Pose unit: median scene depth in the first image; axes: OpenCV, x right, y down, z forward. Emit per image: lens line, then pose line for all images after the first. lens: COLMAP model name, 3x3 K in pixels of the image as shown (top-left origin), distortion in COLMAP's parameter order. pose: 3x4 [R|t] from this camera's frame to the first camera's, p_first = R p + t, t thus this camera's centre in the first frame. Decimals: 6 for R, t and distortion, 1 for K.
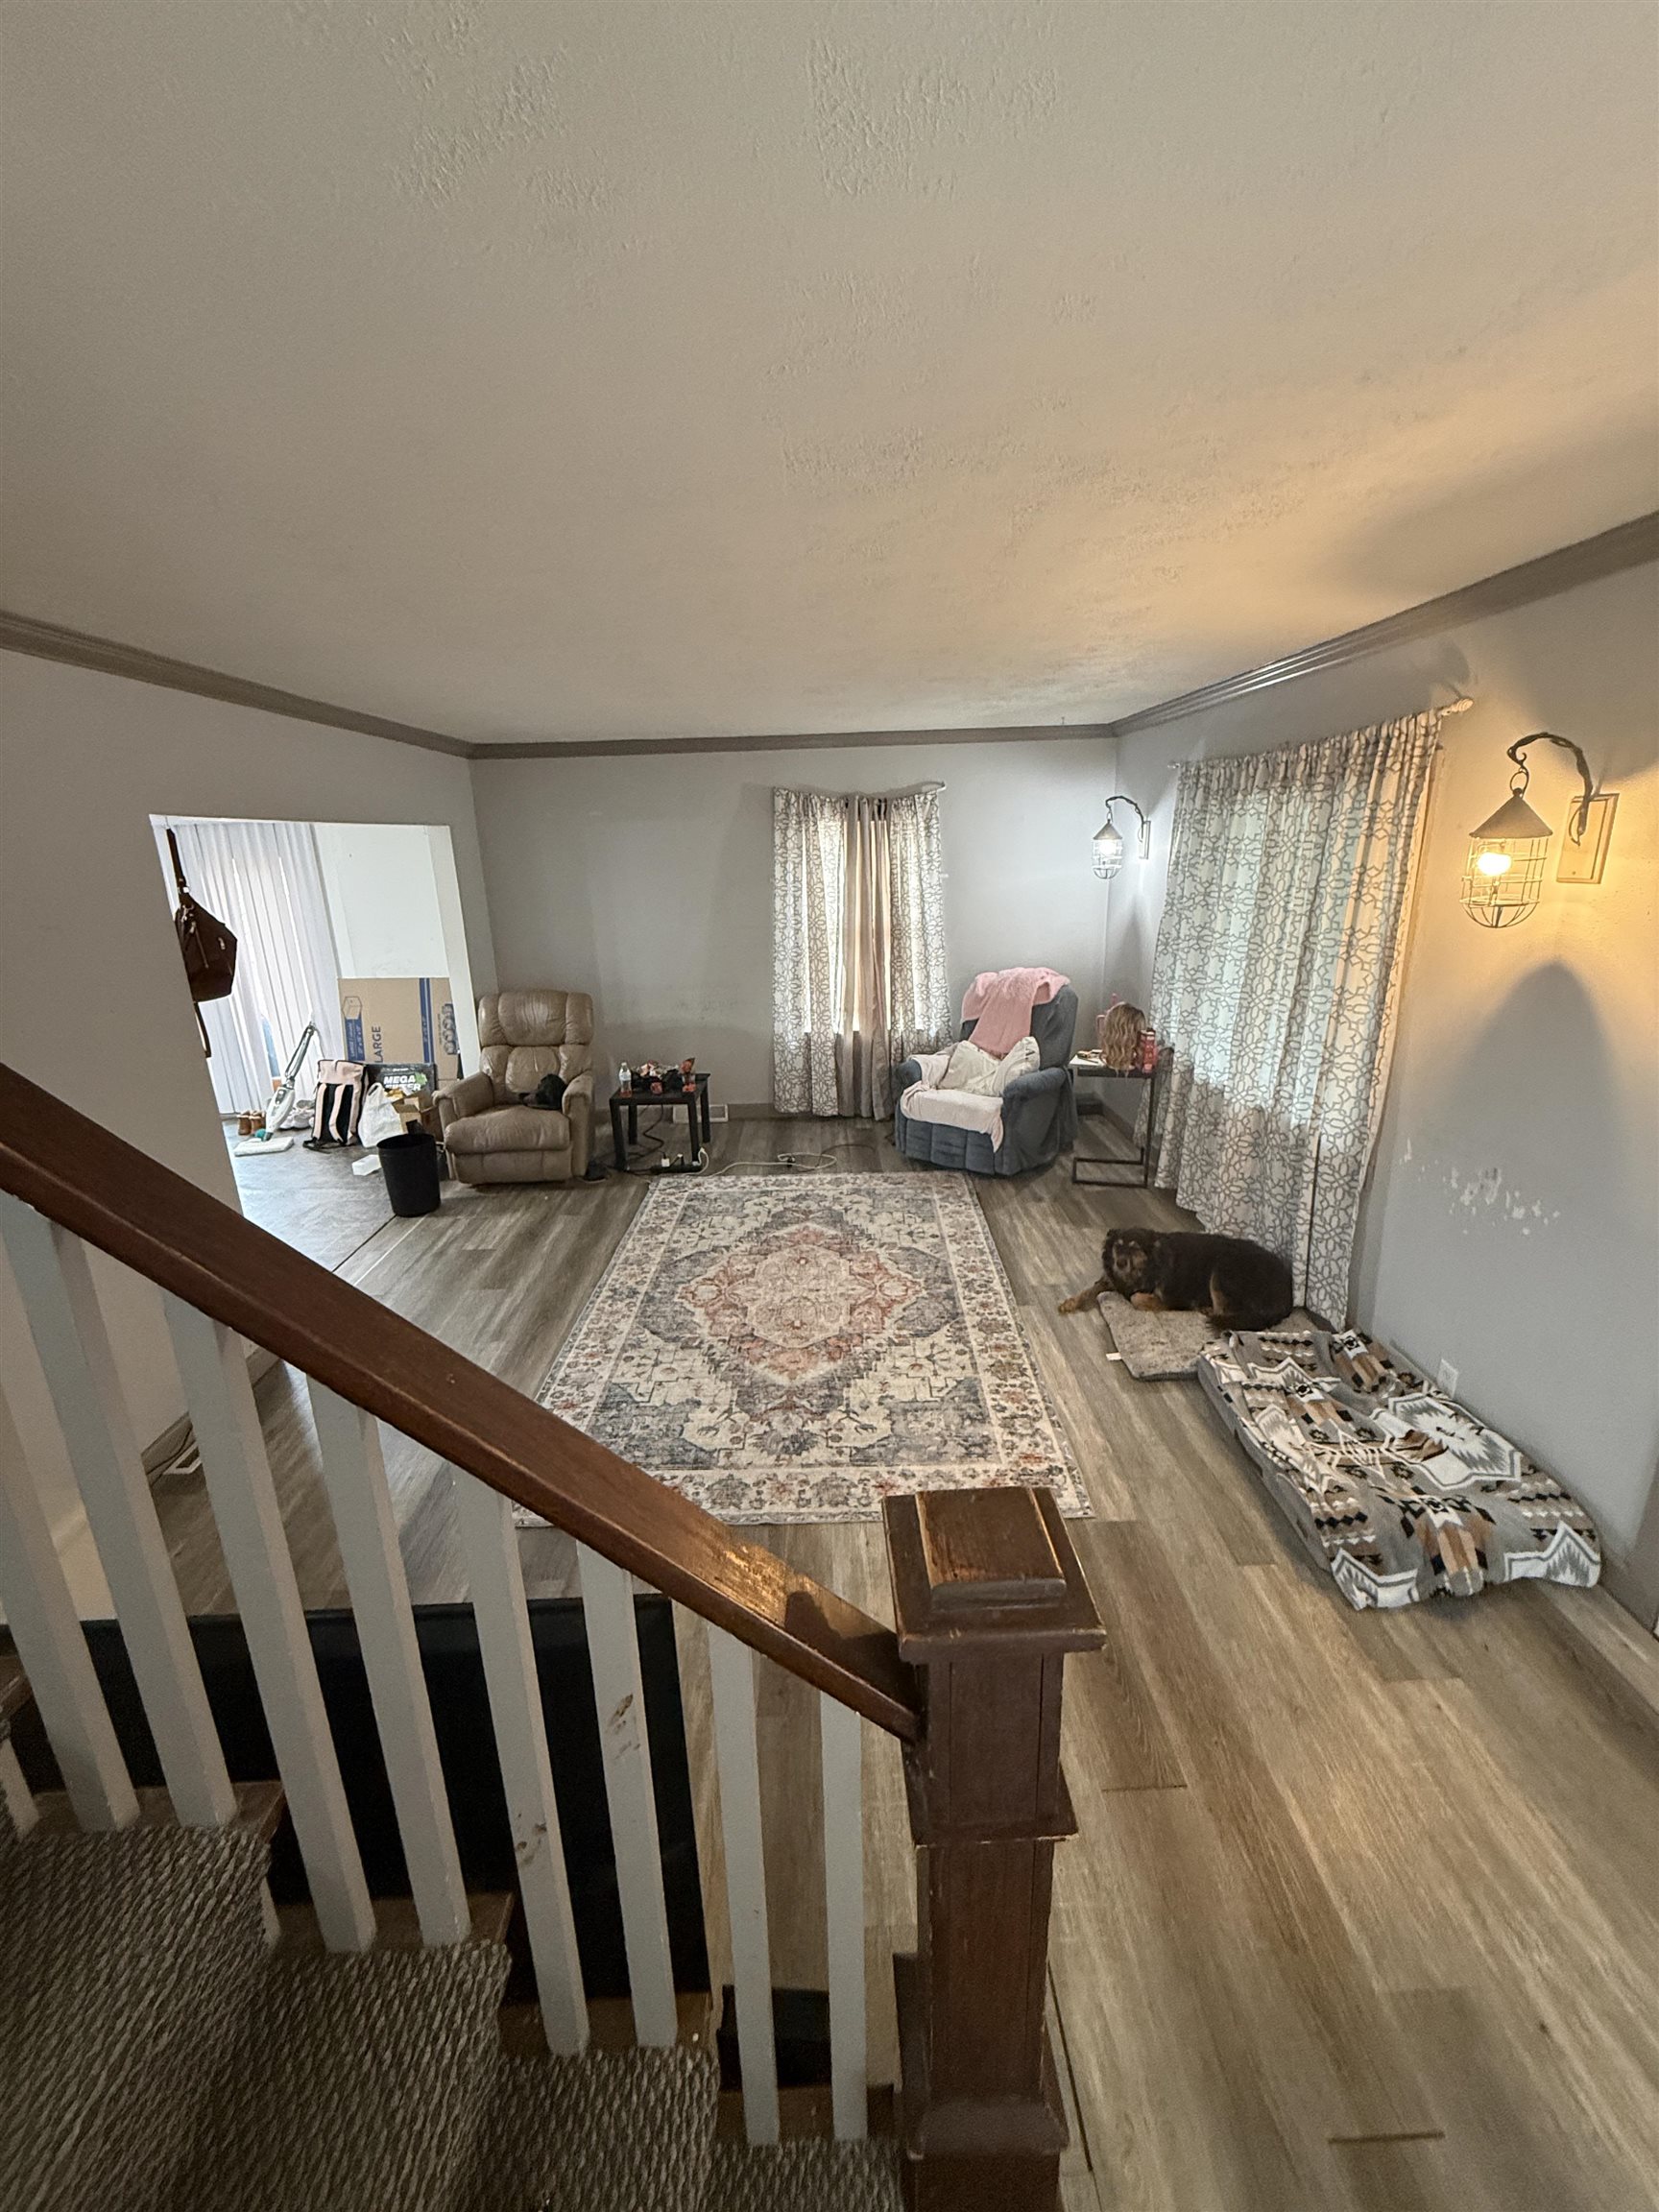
lens RADIAL K [[878.9, 0, 831.4], [0, 878.9, 1099.9], [0, 0, 1]] dist [0.000852, -0.000132]
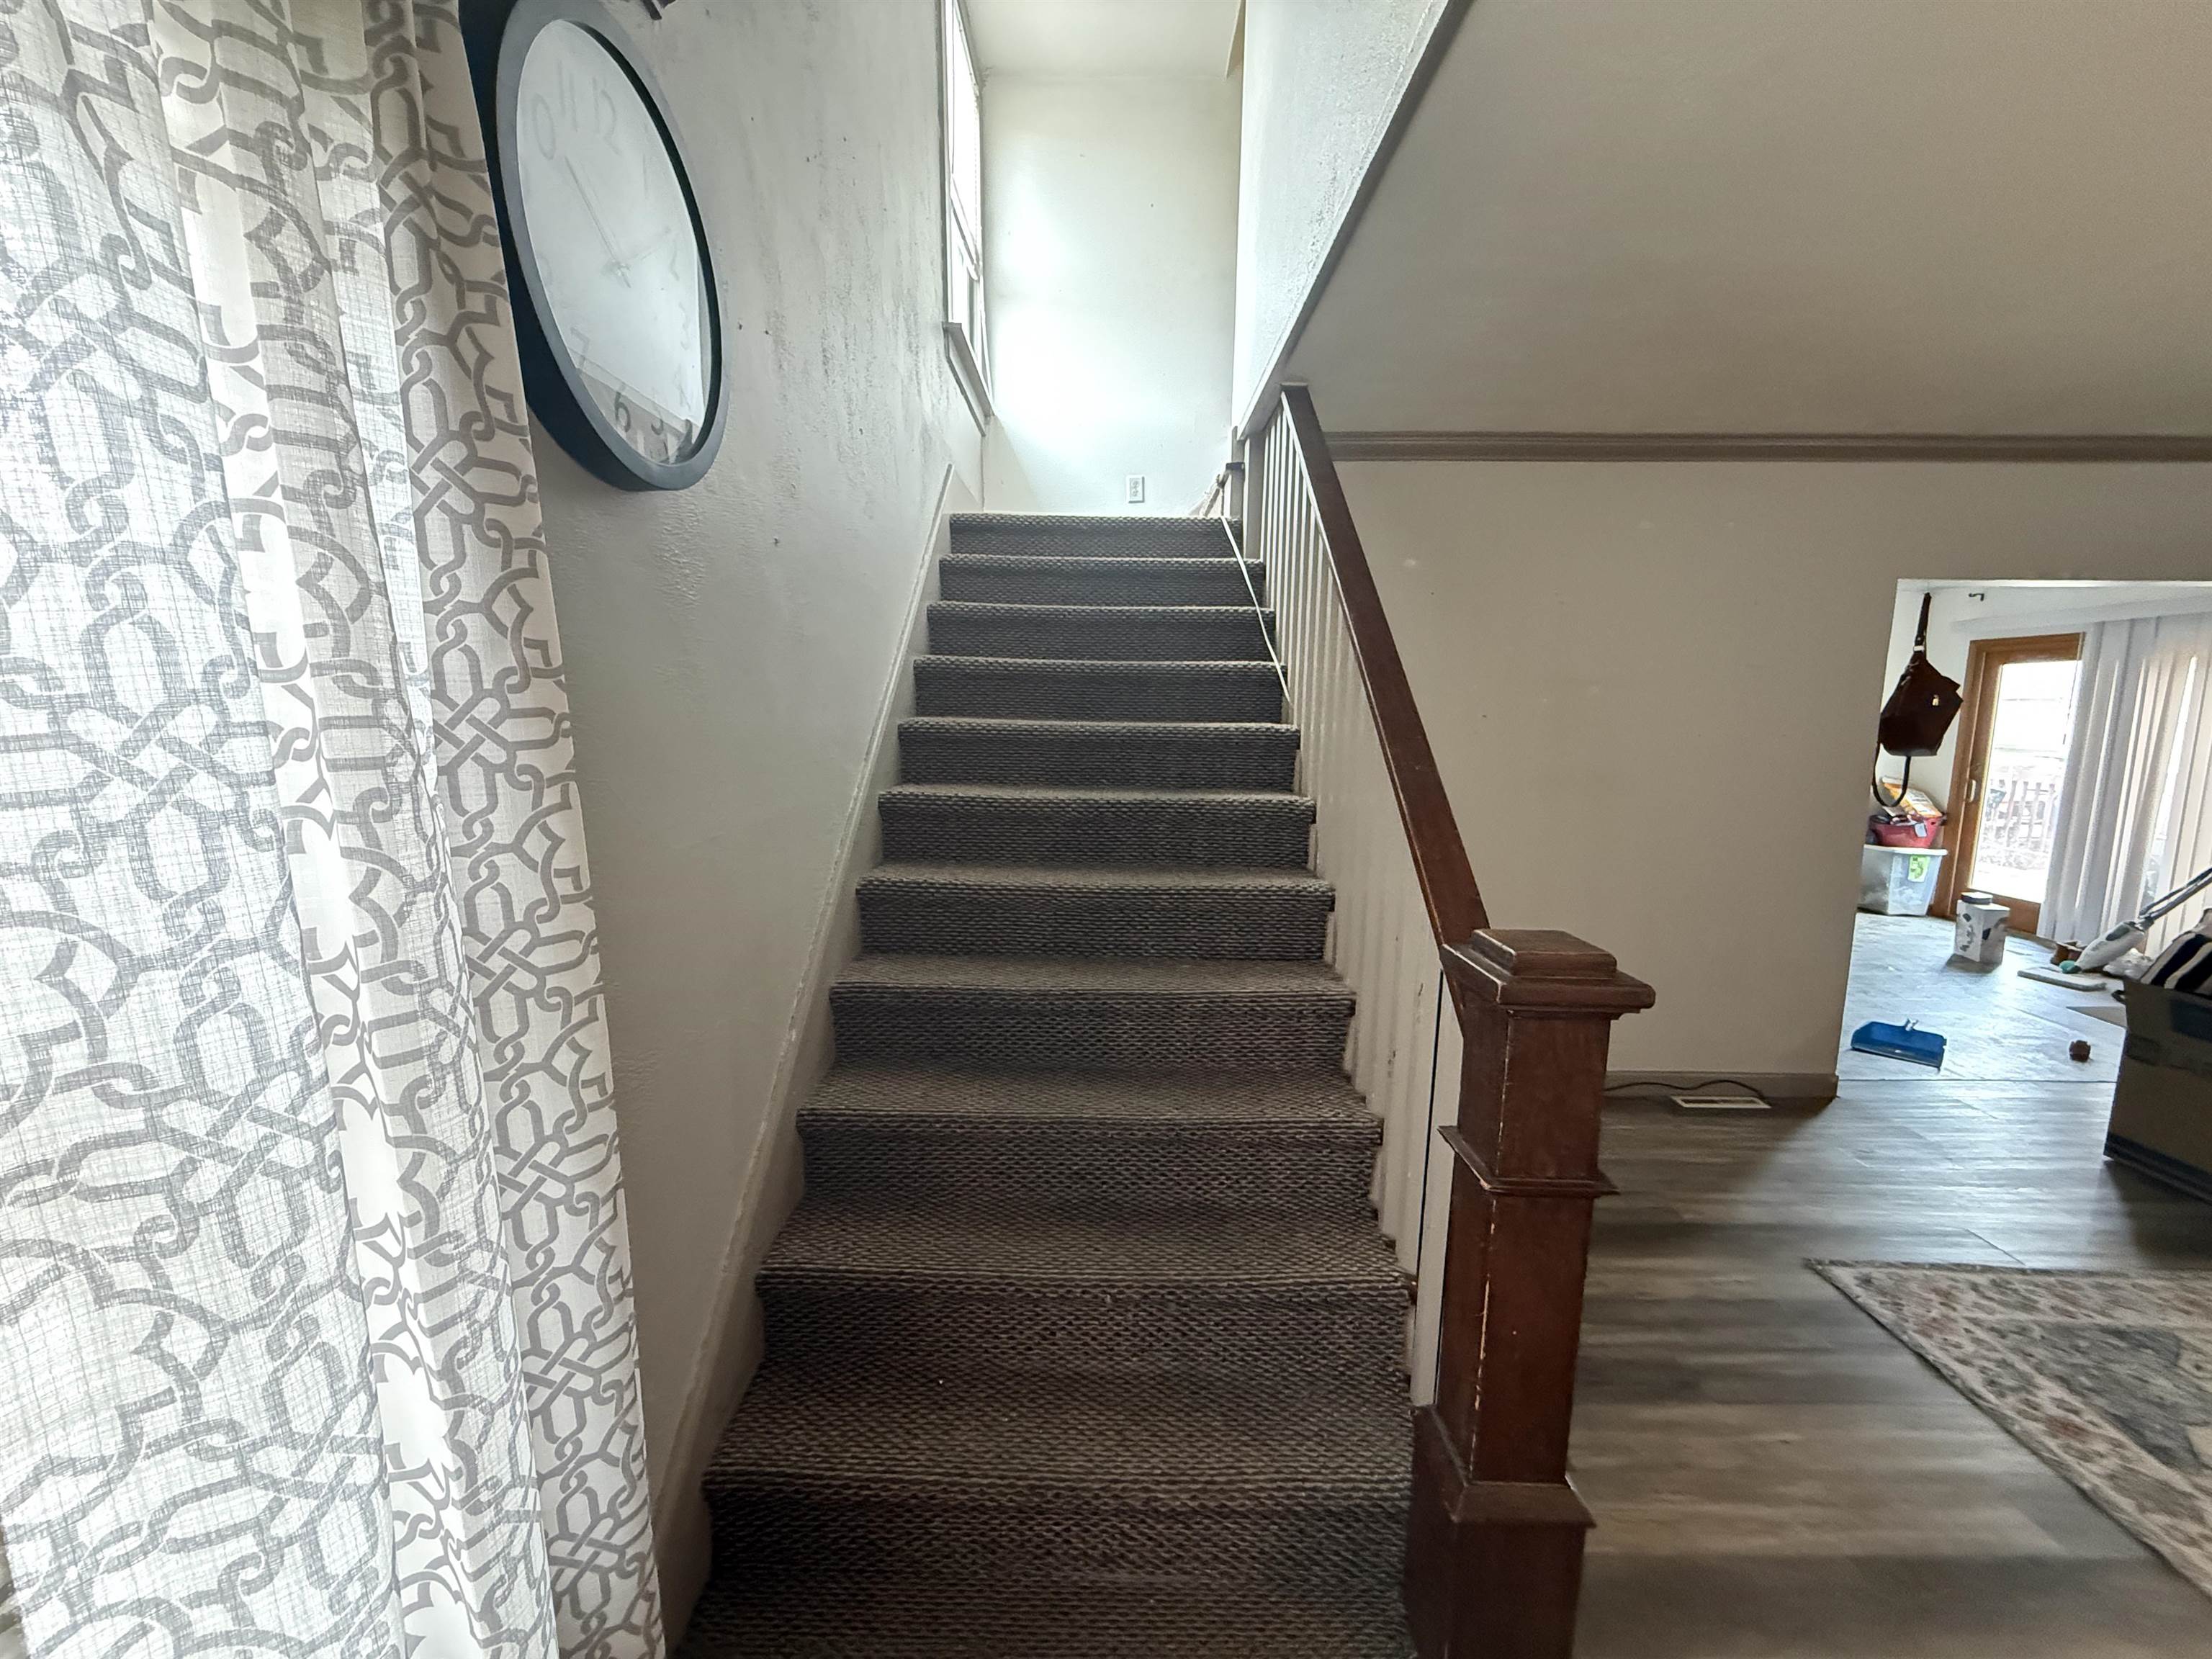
lens RADIAL K [[878.9, 0, 1106.1], [0, 878.9, 831.0], [0, 0, 1]] dist [0.000852, -0.000132]
pose [[-0.036032, 0.162785, -0.986003, 0.389236], [-0.288637, 0.942900, 0.166217, 0.079523], [0.956760, 0.290587, 0.013011, 0.083926]]
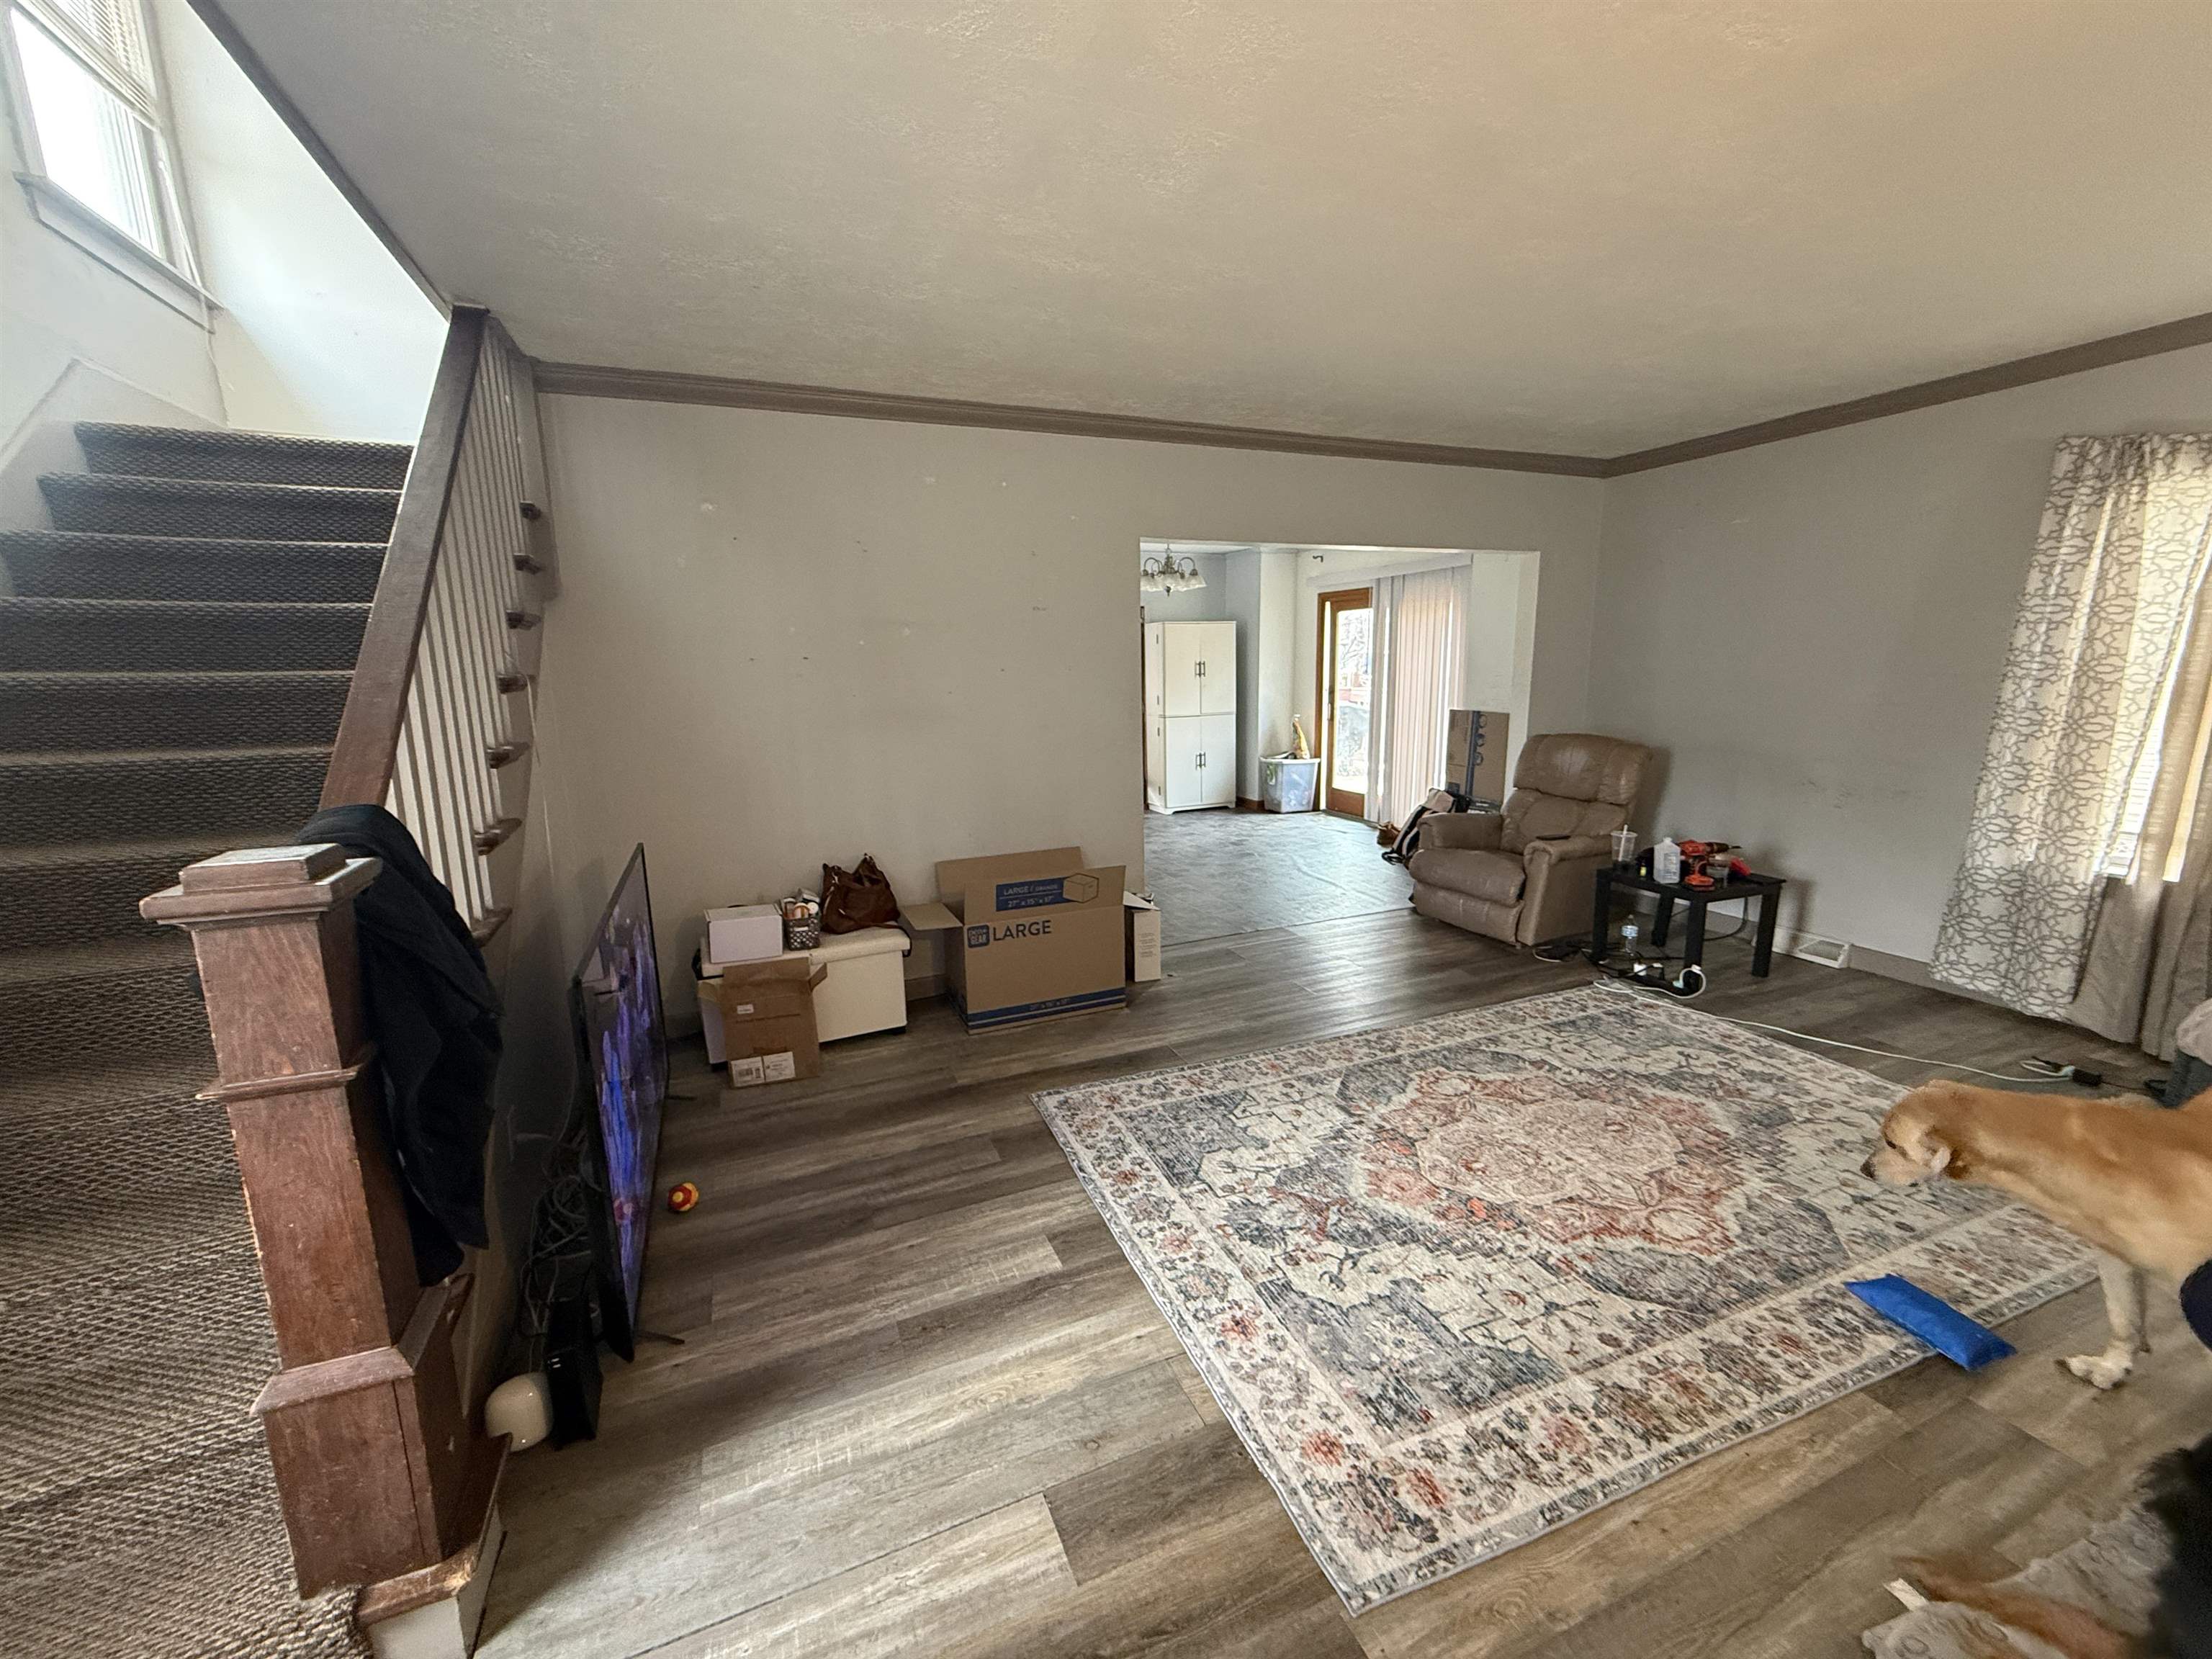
lens RADIAL K [[878.9, 0, 1099.6], [0, 878.9, 828.4], [0, 0, 1]] dist [0.000852, -0.000132]
pose [[0.359801, 0.190941, -0.913283, 0.501086], [-0.252747, 0.962184, 0.101592, -0.005699], [0.898144, 0.194276, 0.394454, 0.428463]]
